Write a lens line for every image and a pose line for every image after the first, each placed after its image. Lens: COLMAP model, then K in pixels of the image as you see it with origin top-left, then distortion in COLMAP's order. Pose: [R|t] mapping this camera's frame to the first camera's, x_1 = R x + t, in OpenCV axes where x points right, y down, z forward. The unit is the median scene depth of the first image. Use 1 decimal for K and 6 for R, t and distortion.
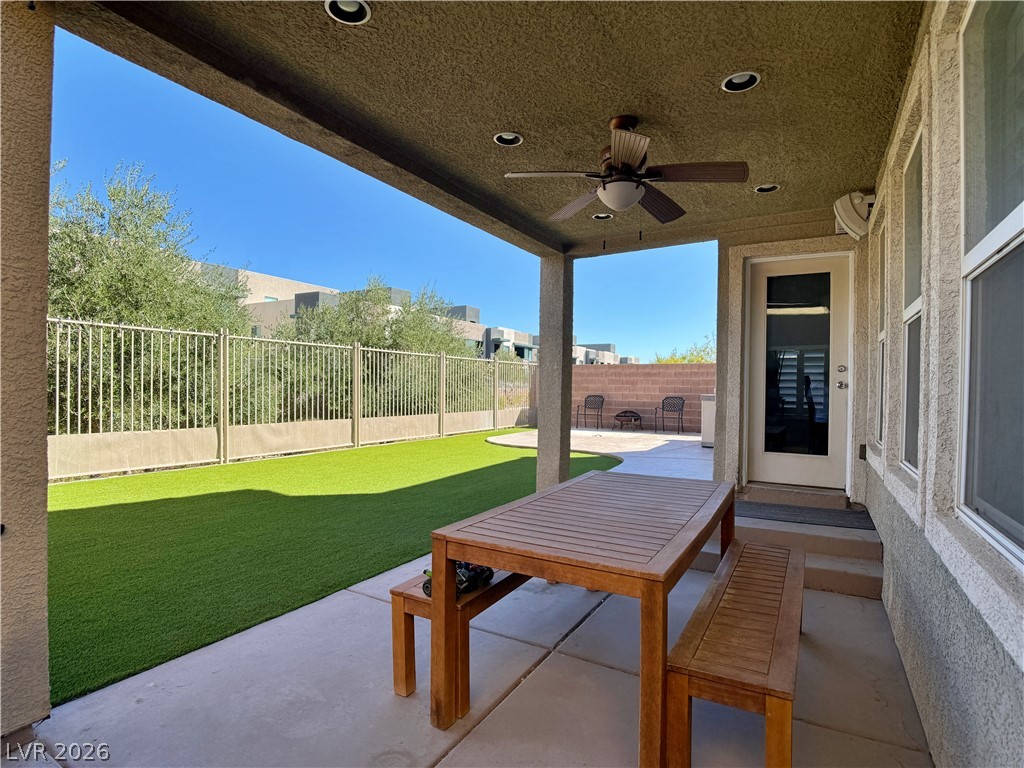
lens RADIAL K [[523.4, 0, 512.2], [0, 523.4, 387.5], [0, 0, 1]] dist [-0.023260, -0.001447]
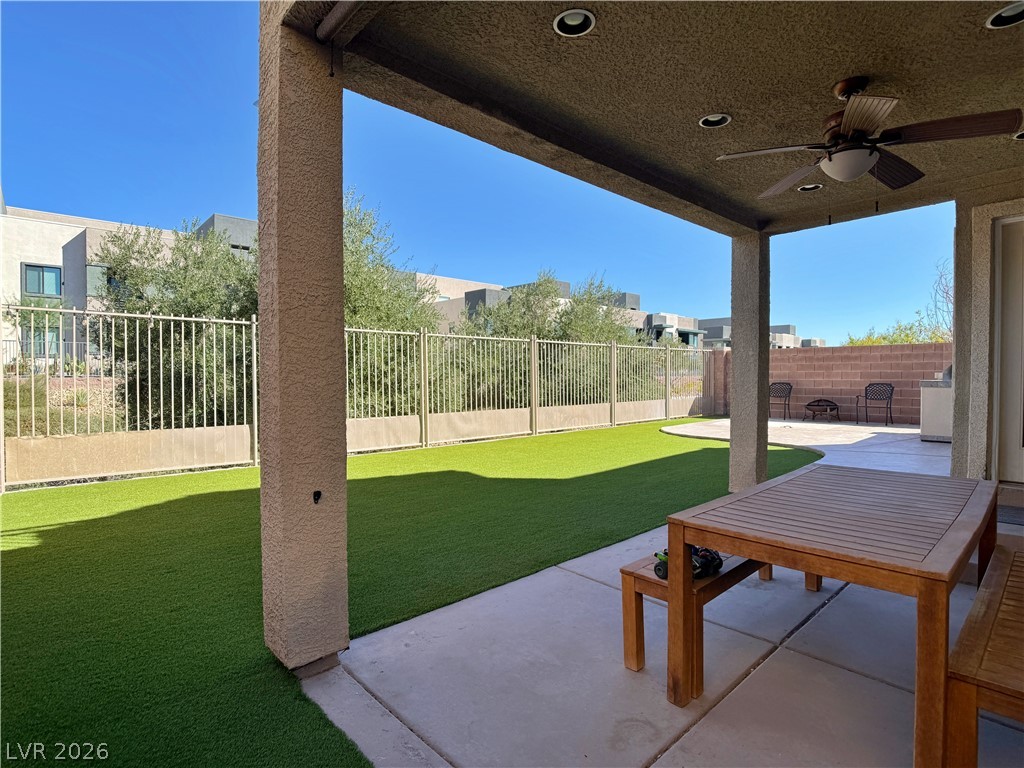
lens RADIAL K [[523.4, 0, 513.7], [0, 523.4, 385.5], [0, 0, 1]] dist [-0.023260, -0.001447]
pose [[0.955663, -0.011177, -0.294252, -0.095163], [0.016073, 0.999770, 0.014226, -0.001932], [0.294025, -0.018324, 0.955622, -0.051551]]
